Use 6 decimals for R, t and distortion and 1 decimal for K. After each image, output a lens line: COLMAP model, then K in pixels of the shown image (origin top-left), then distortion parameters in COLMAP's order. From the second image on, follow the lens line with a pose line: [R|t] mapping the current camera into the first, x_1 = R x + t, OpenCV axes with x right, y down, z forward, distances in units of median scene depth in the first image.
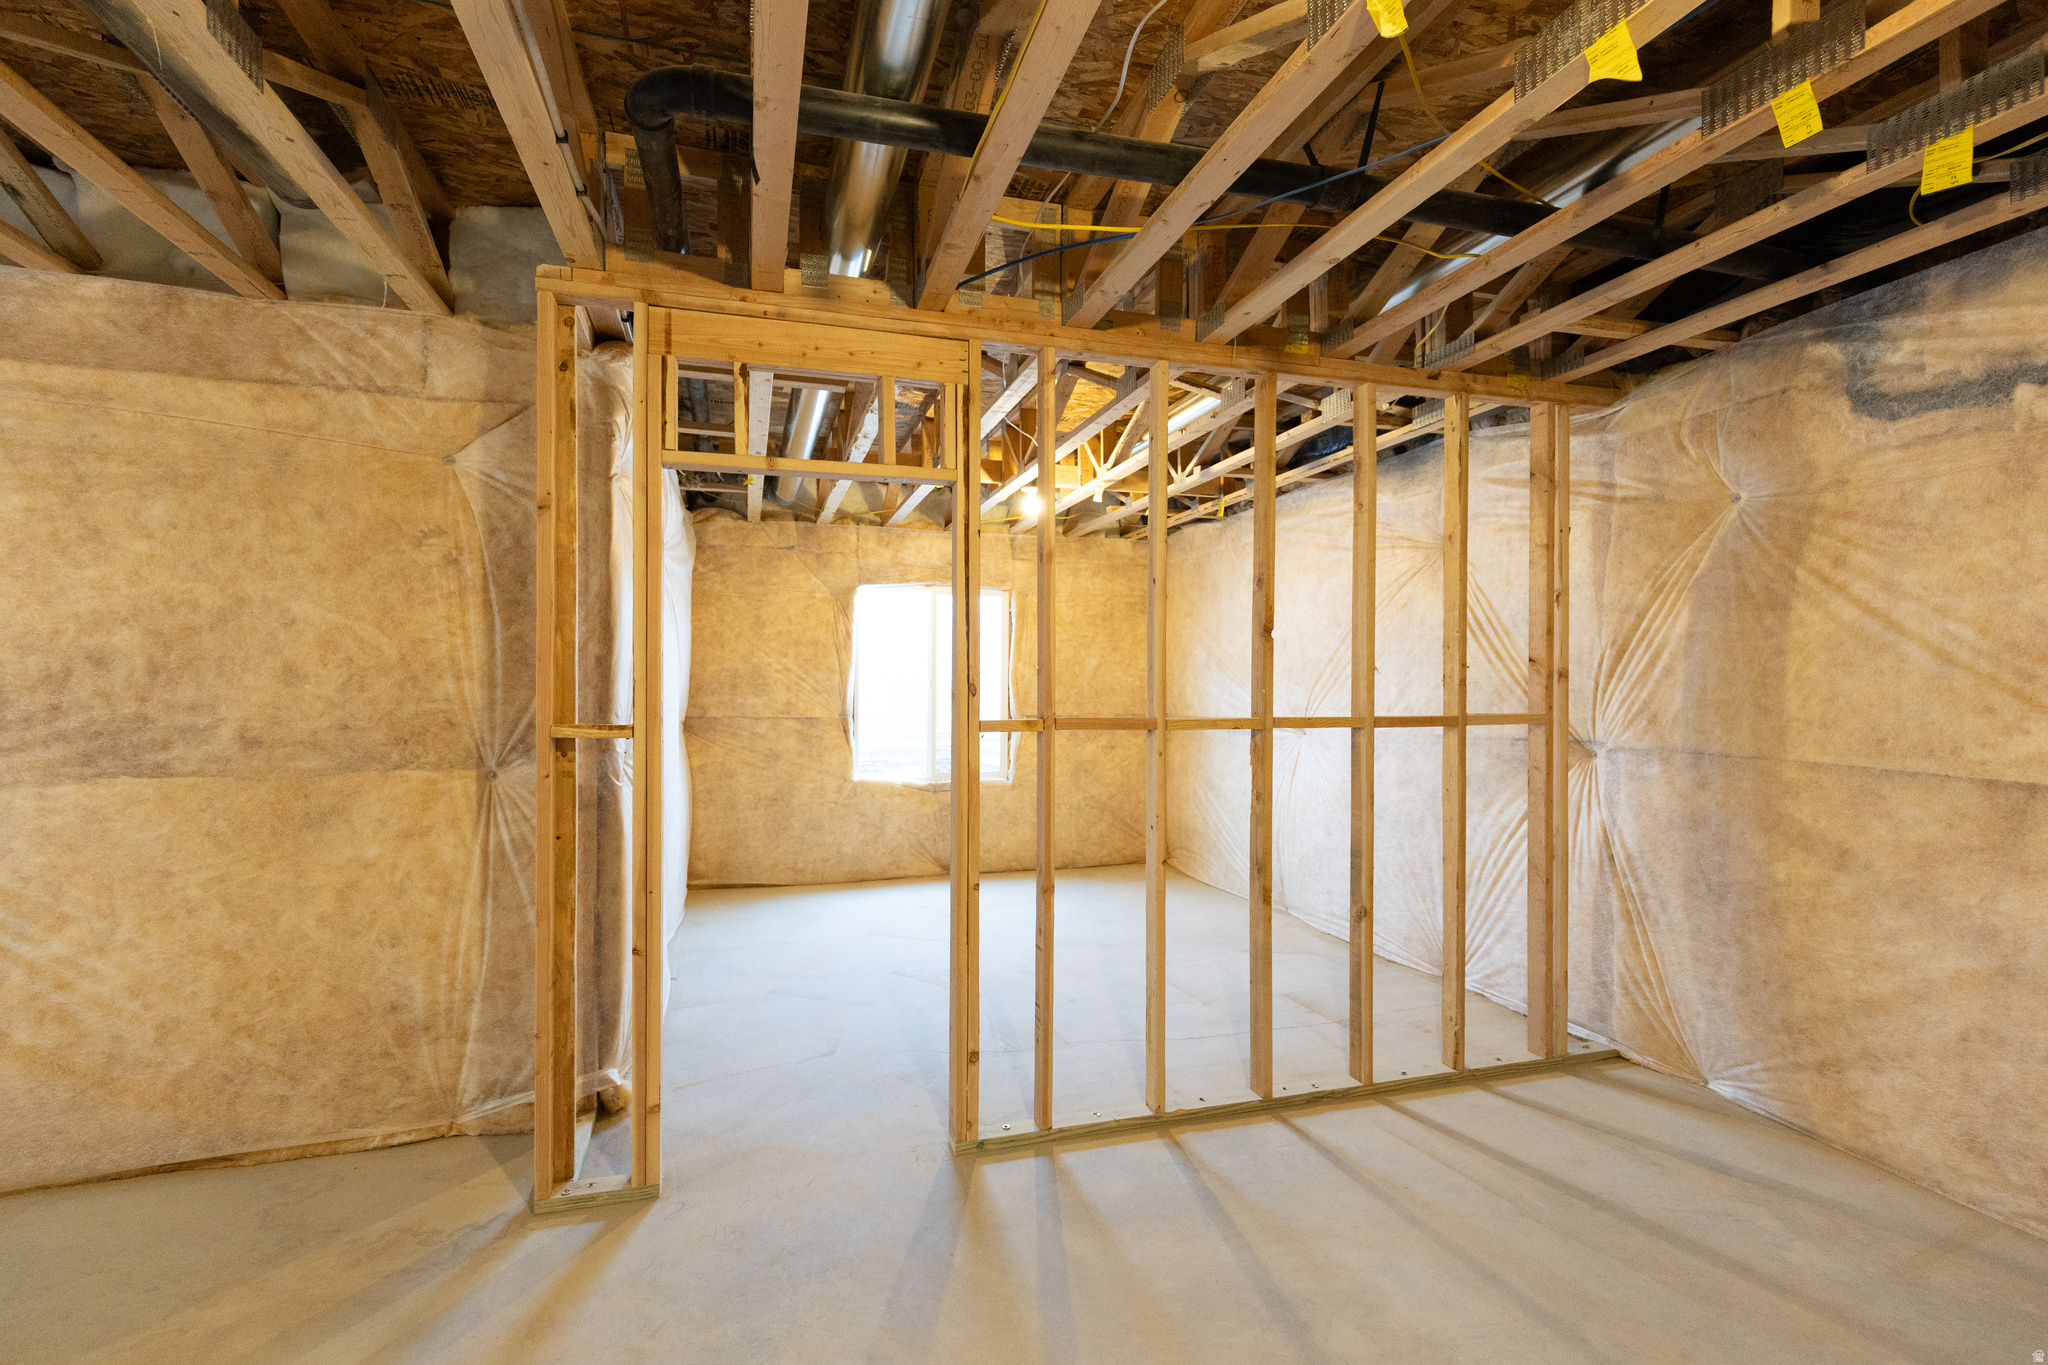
lens RADIAL K [[926.0, 0, 1022.0], [0, 926.0, 681.2], [0, 0, 1]] dist [0.003478, 0.000269]
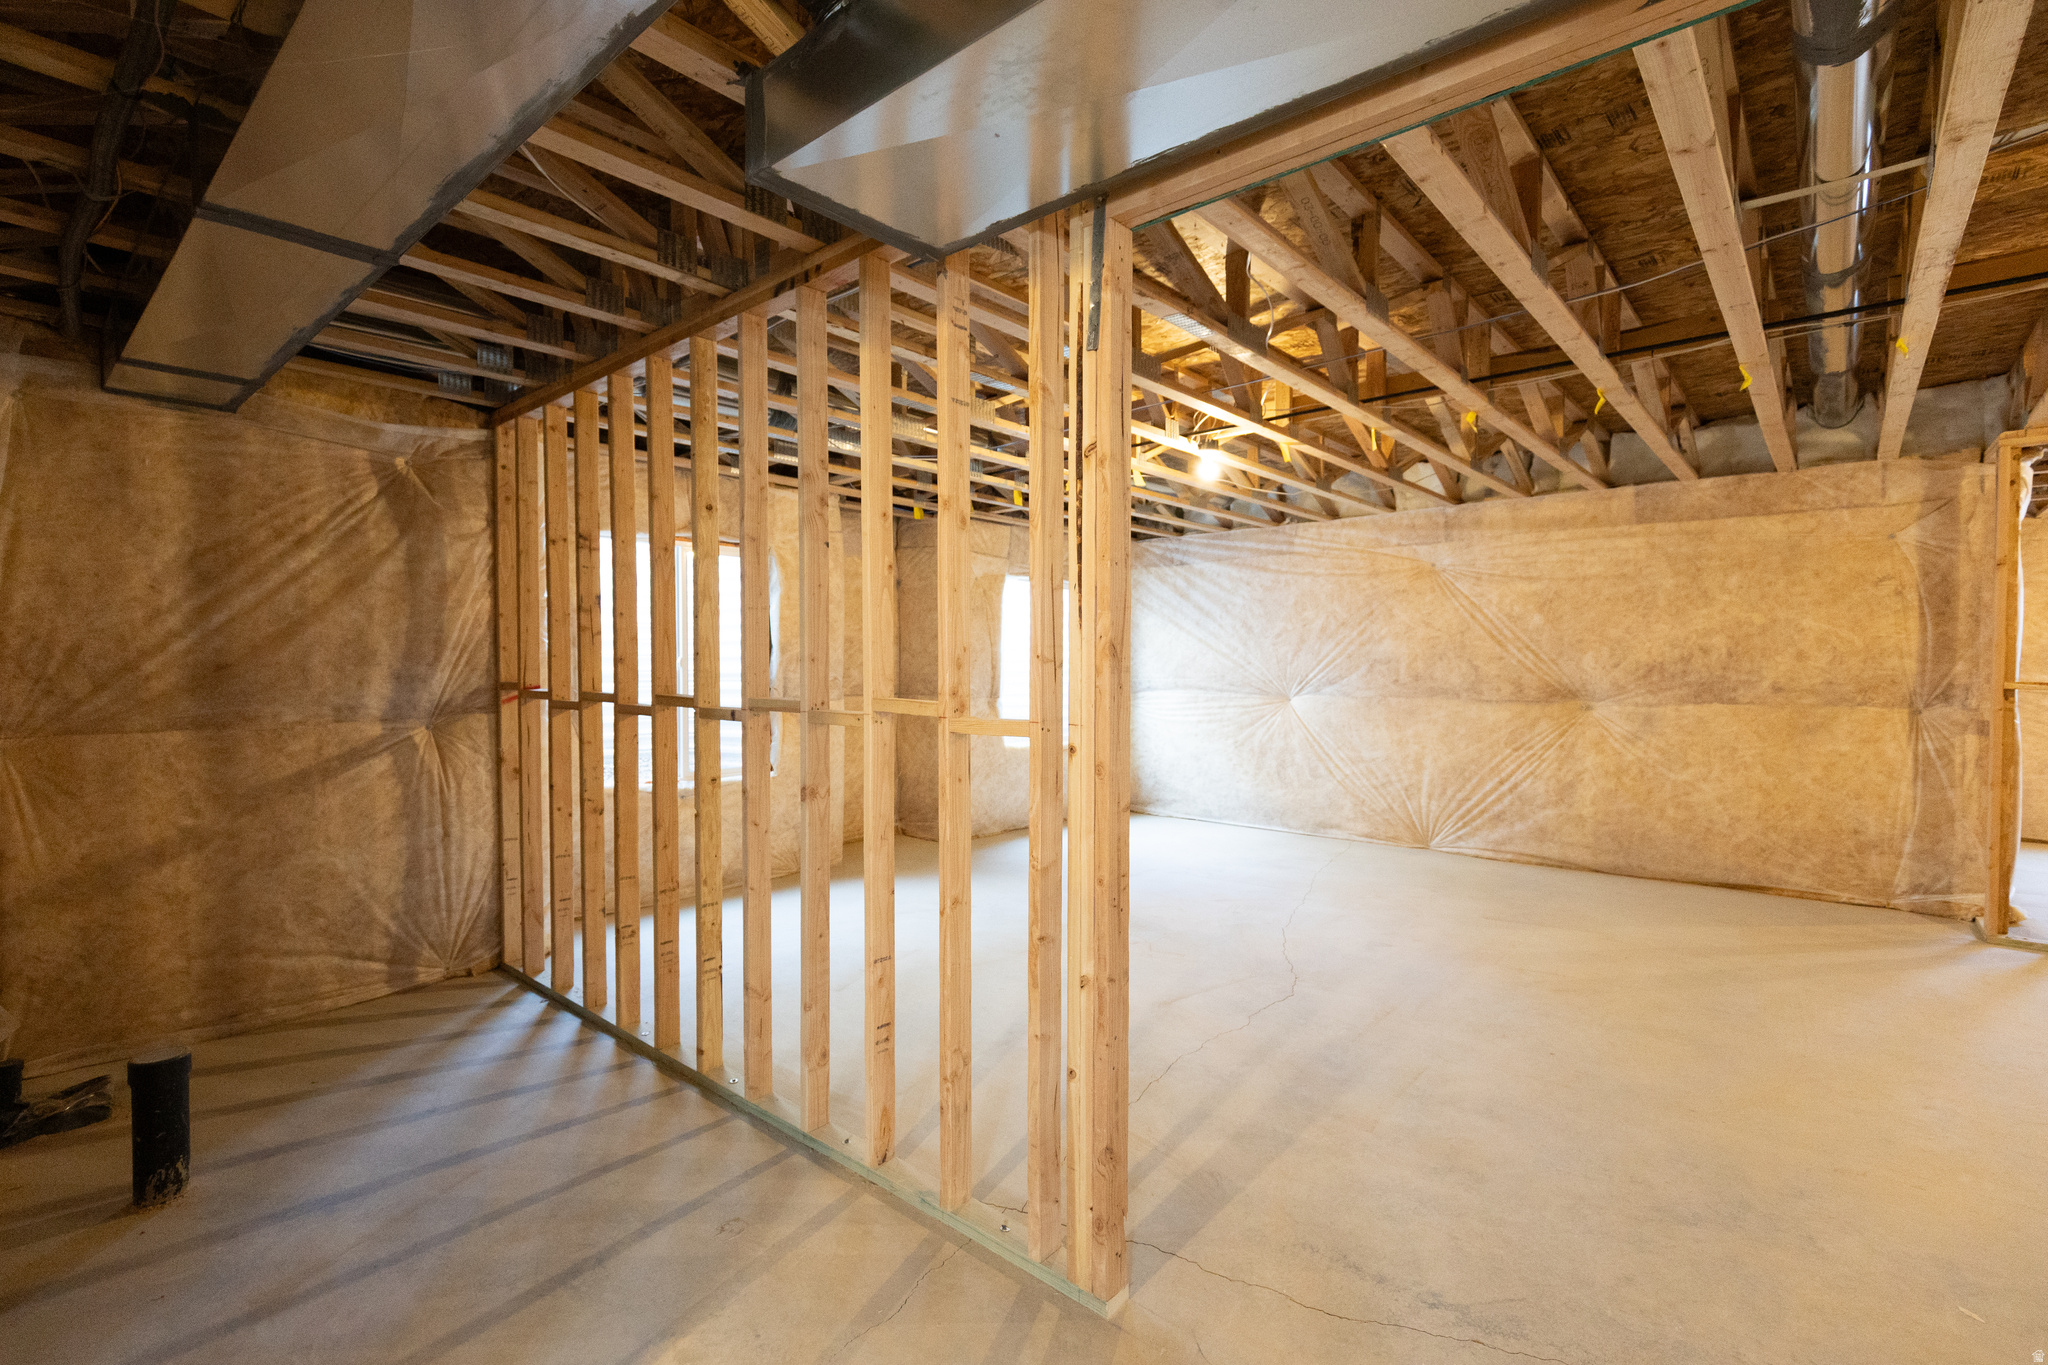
lens RADIAL K [[926.0, 0, 1016.7], [0, 926.0, 685.8], [0, 0, 1]] dist [0.003478, 0.000269]
pose [[0.523221, 0.017808, -0.852011, 0.038081], [0.000824, 0.999771, 0.021402, 0.012738], [0.852196, -0.011900, 0.523087, -1.477594]]
